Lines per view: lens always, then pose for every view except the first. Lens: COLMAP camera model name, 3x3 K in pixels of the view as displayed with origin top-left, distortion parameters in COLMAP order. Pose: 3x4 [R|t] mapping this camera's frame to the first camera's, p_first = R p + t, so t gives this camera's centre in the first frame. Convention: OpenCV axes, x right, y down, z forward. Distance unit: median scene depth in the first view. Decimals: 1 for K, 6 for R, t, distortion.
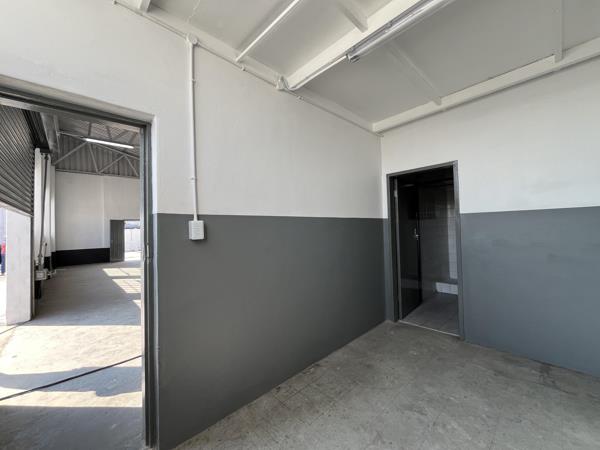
lens RADIAL K [[241.2, 0, 300.8], [0, 241.2, 221.4], [0, 0, 1]] dist [-0.006701, -0.001480]
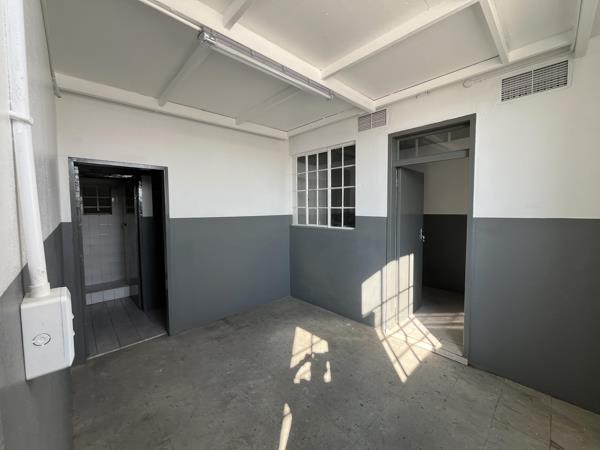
lens RADIAL K [[241.2, 0, 298.8], [0, 241.2, 221.1], [0, 0, 1]] dist [-0.006701, -0.001480]
pose [[-0.003368, -0.018980, 0.999814, -0.525200], [-0.022565, 0.999567, 0.018899, -0.069224], [-0.999740, -0.022497, -0.003794, 0.570691]]
